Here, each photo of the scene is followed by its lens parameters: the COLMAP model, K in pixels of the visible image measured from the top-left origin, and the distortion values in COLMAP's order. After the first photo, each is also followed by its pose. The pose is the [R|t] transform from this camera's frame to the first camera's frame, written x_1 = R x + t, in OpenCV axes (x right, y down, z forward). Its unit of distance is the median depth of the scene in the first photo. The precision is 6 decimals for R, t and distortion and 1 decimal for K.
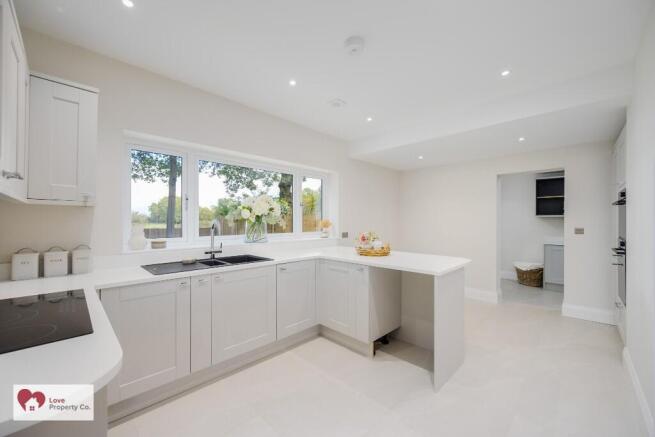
lens RADIAL K [[259.9, 0, 324.1], [0, 259.9, 218.0], [0, 0, 1]] dist [-0.001607, 0.000186]
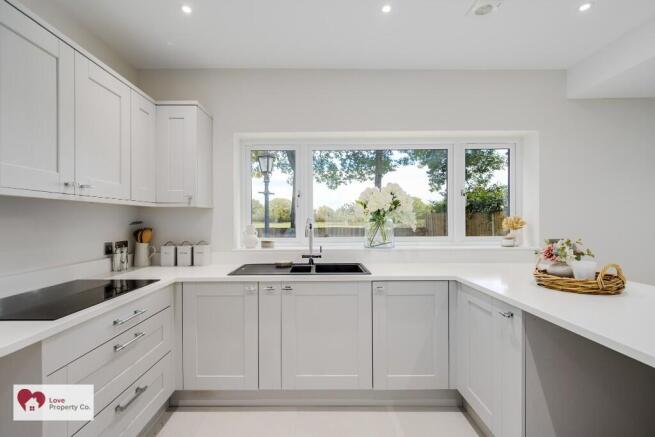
lens RADIAL K [[307.9, 0, 327.0], [0, 307.9, 219.9], [0, 0, 1]] dist [0.003061, -0.000297]
pose [[0.704193, -0.005709, -0.709986, 0.306613], [0.013834, 0.999888, 0.005682, 0.007436], [0.709874, -0.013823, 0.704193, 0.315594]]
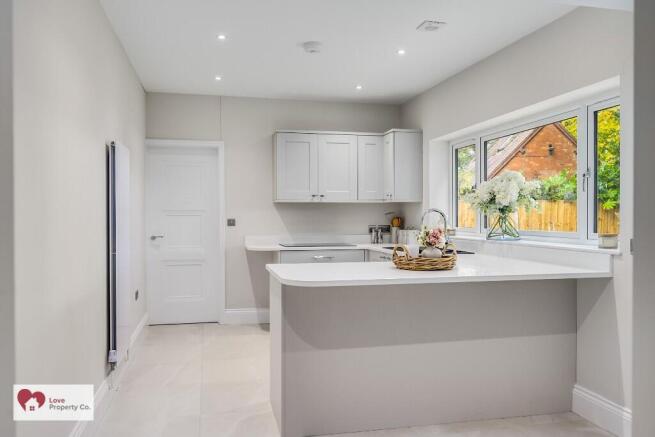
lens RADIAL K [[520.3, 0, 331.7], [0, 520.3, 217.7], [0, 0, 1]] dist [0.012602, 0.002012]
pose [[-0.533242, 0.002402, -0.845960, 1.343268], [0.010164, 0.999942, -0.003567, 0.038581], [0.845902, -0.010500, -0.533235, 1.567132]]
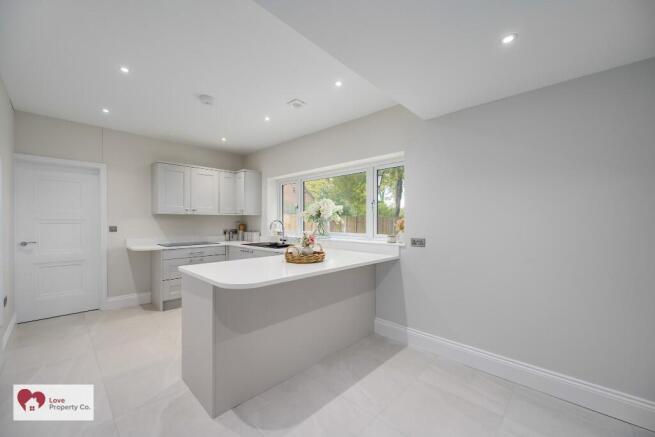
lens RADIAL K [[259.9, 0, 326.2], [0, 259.9, 222.0], [0, 0, 1]] dist [-0.001607, 0.000186]
pose [[0.008349, 0.001236, -0.999964, 1.114100], [0.008643, 0.999962, 0.001308, 0.017399], [0.999928, -0.008653, 0.008338, 1.172774]]
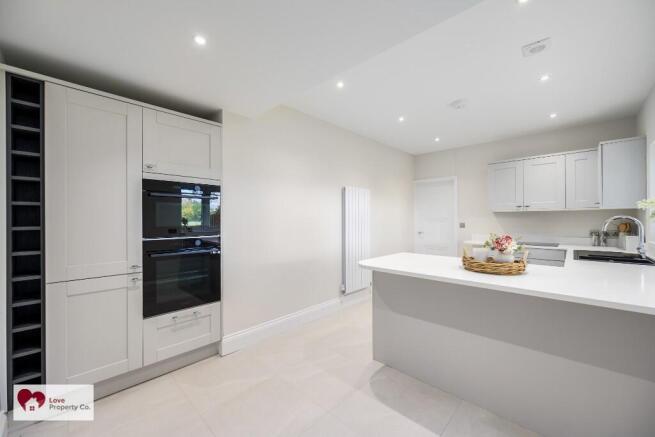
lens RADIAL K [[259.9, 0, 328.1], [0, 259.9, 220.5], [0, 0, 1]] dist [-0.001607, 0.000186]
pose [[-0.999946, 0.002580, -0.010081, 0.647617], [0.002670, 0.999957, -0.008874, 0.026658], [0.010058, -0.008900, -0.999910, 1.784184]]
